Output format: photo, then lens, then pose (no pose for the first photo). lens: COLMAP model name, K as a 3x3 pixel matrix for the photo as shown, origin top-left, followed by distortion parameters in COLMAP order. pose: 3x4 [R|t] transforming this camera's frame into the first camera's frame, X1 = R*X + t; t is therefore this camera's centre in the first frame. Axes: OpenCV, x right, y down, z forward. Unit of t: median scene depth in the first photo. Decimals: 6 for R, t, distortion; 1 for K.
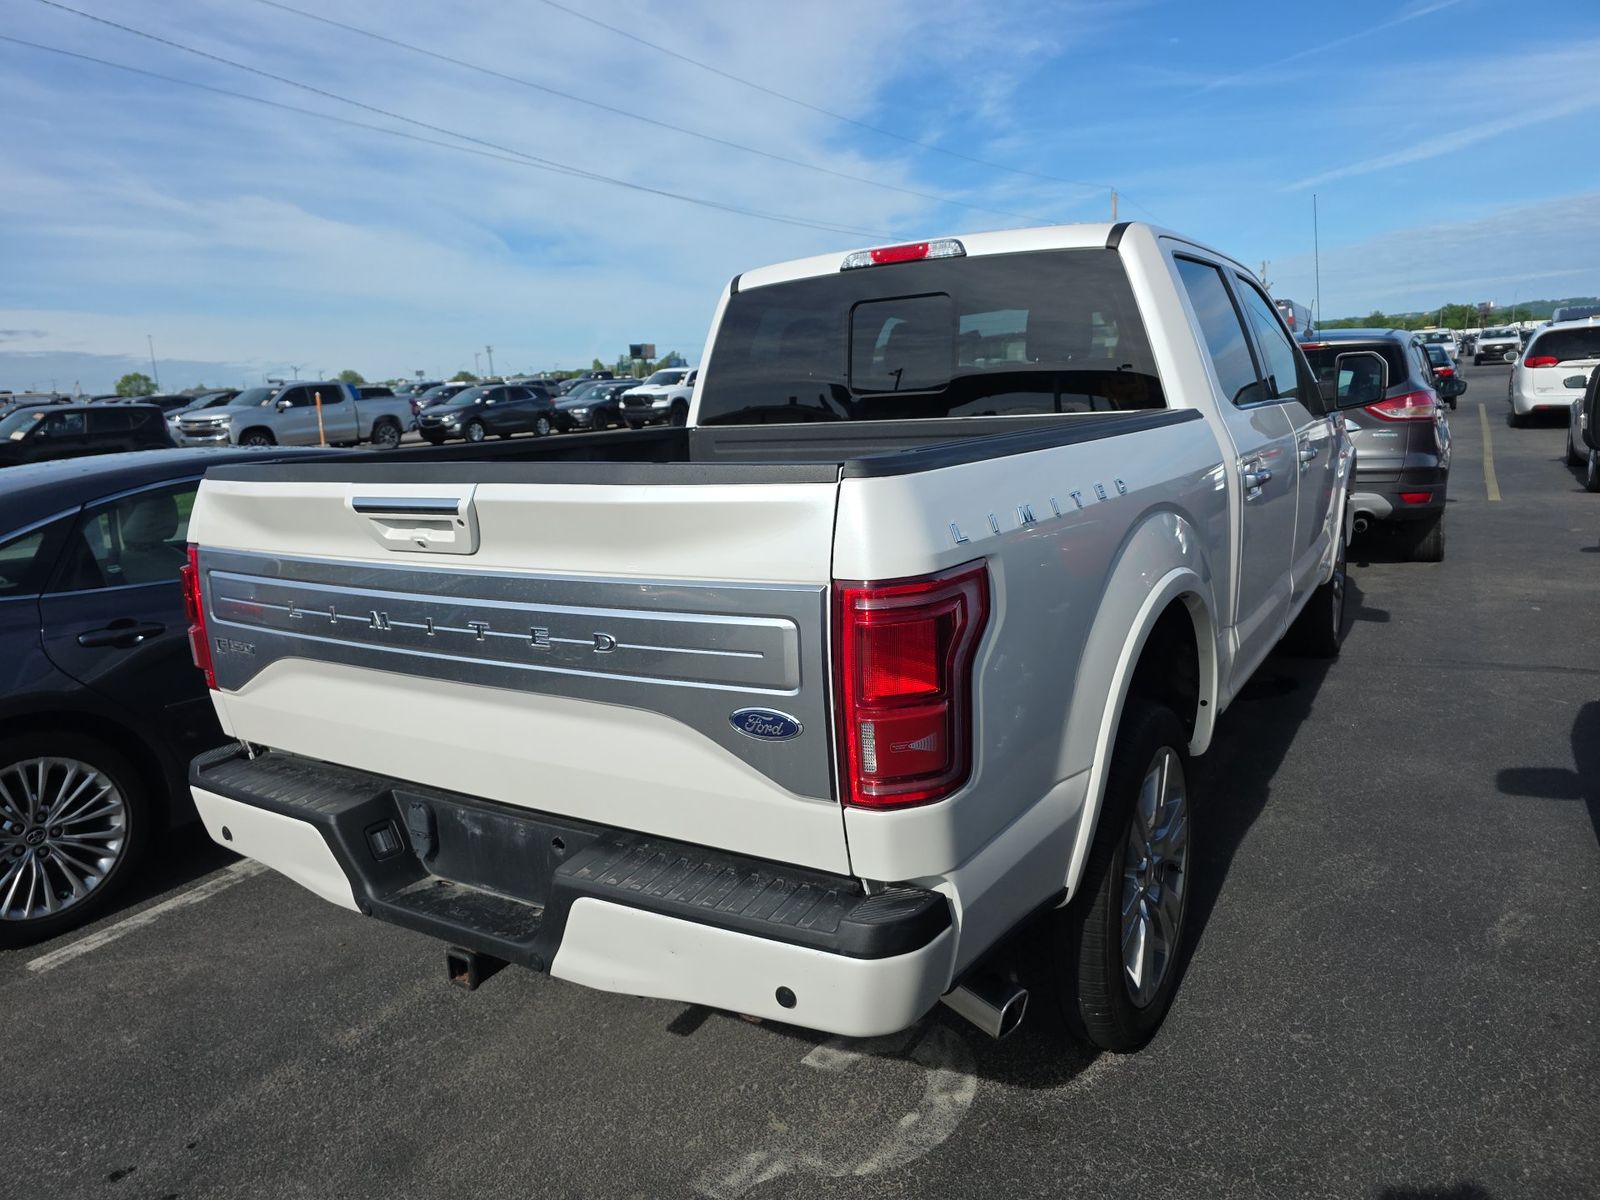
lens RADIAL K [[1070.4, 0, 761.5], [0, 1070.4, 586.0], [0, 0, 1]] dist [0.031867, -0.006023]
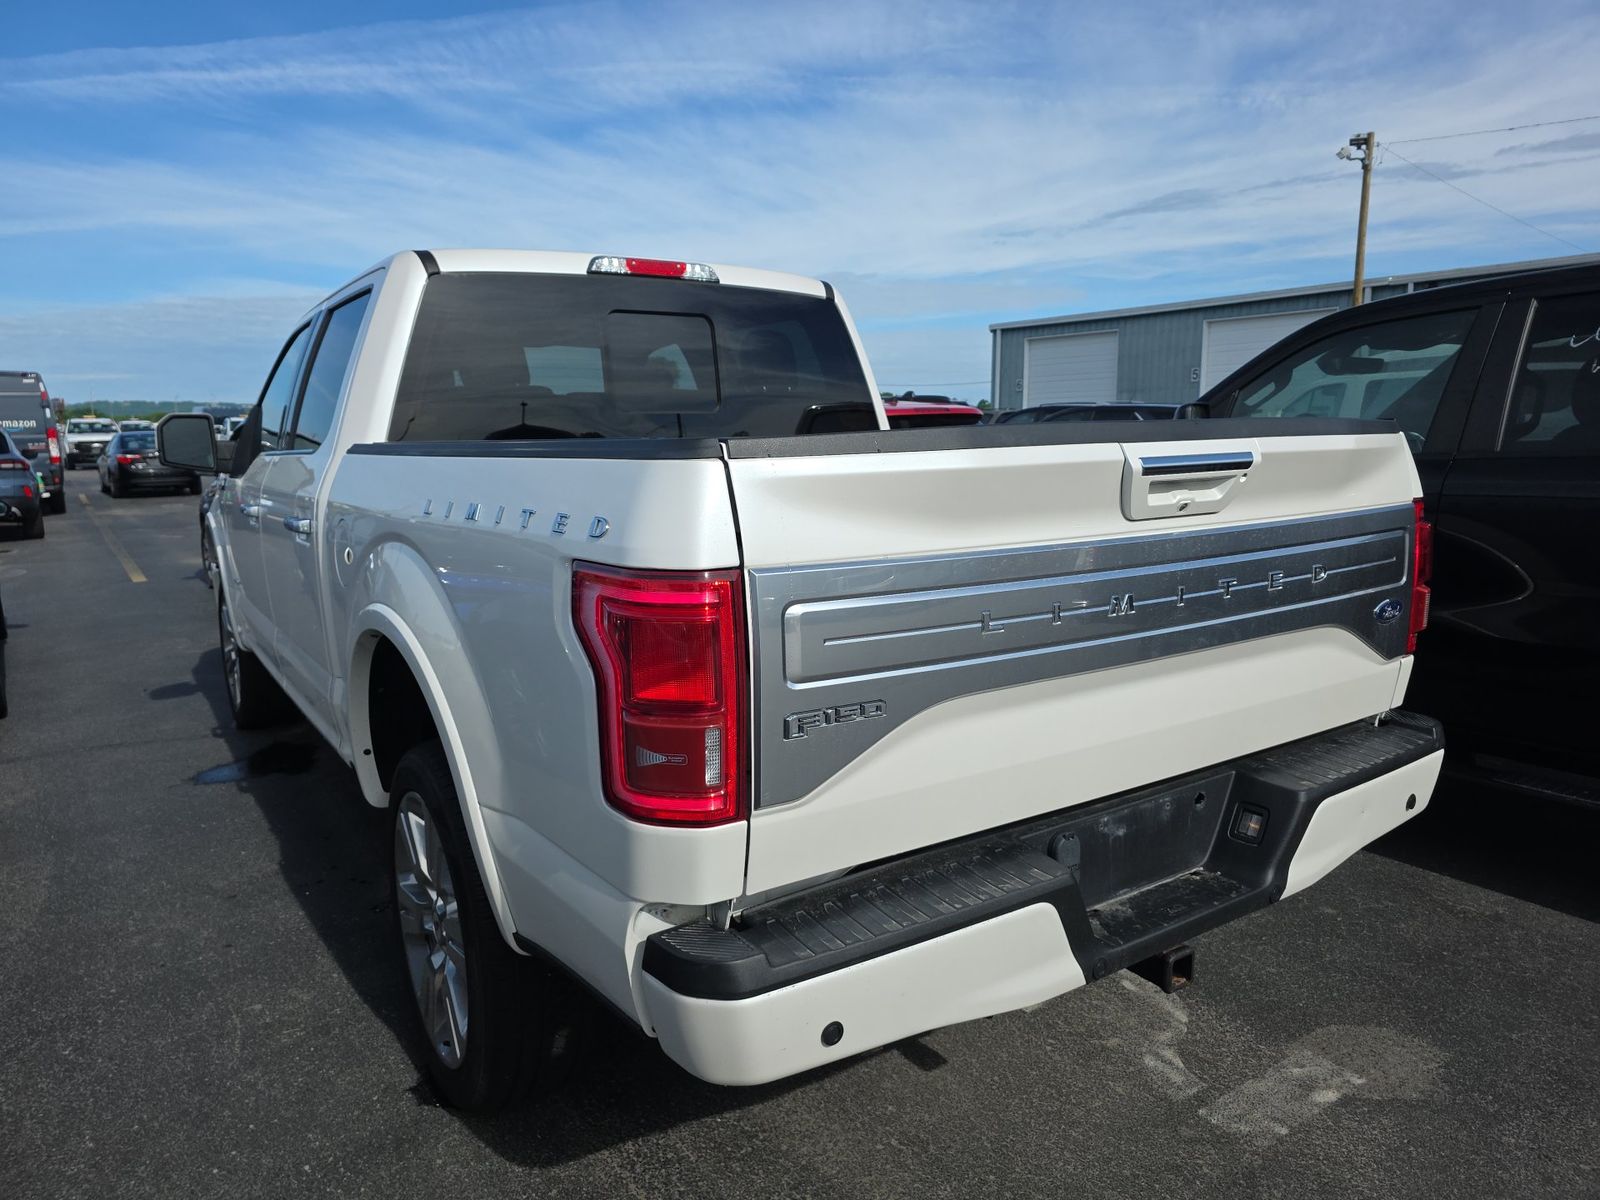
lens RADIAL K [[1089.2, 0, 800.0], [0, 1089.2, 600.0], [0, 0, 1]] dist [0.042047, -0.042341]
pose [[0.390729, -0.094748, 0.915617, -1.170093], [0.163459, 0.986022, 0.032279, -0.039184], [-0.905876, 0.137054, 0.400755, 0.825163]]
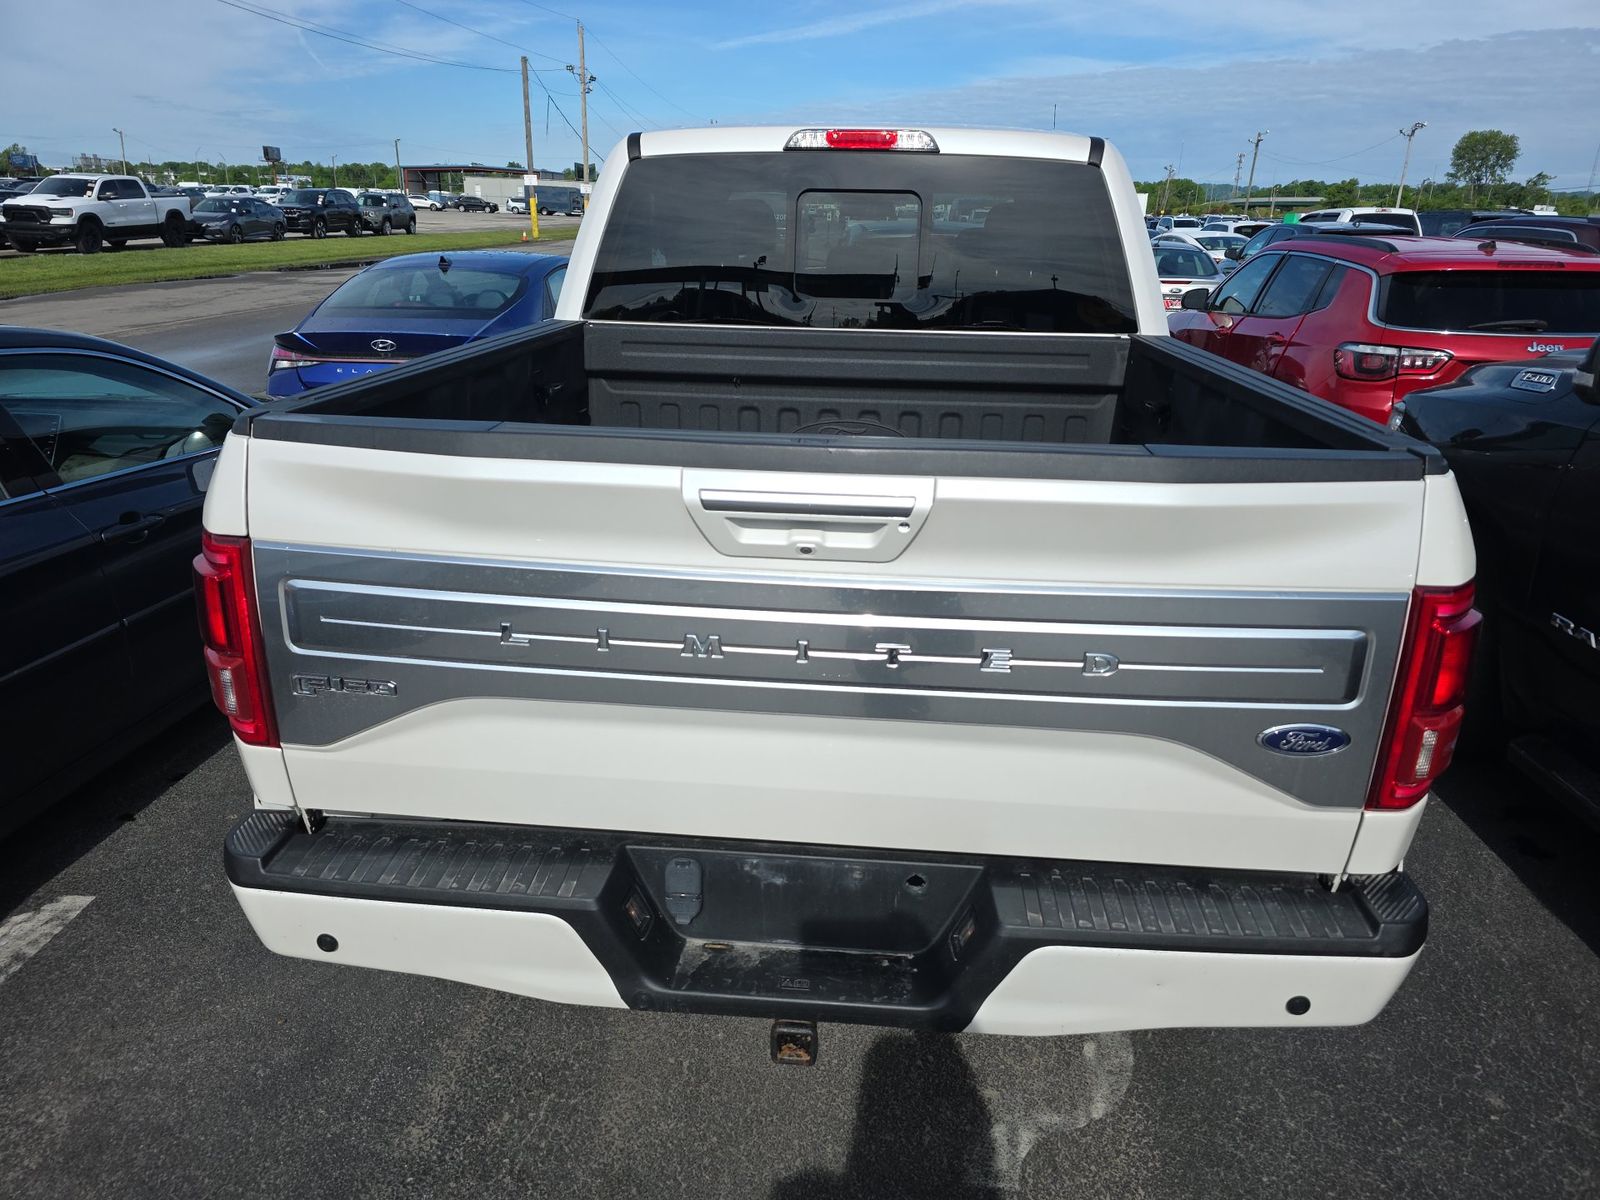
lens RADIAL K [[1068.6, 0, 773.1], [0, 1068.6, 605.4], [0, 0, 1]] dist [0.076203, -0.075144]
pose [[0.879897, -0.092265, 0.466120, -0.614973], [0.020050, 0.987302, 0.157581, -0.106535], [-0.474741, -0.129310, 0.870575, 0.305419]]
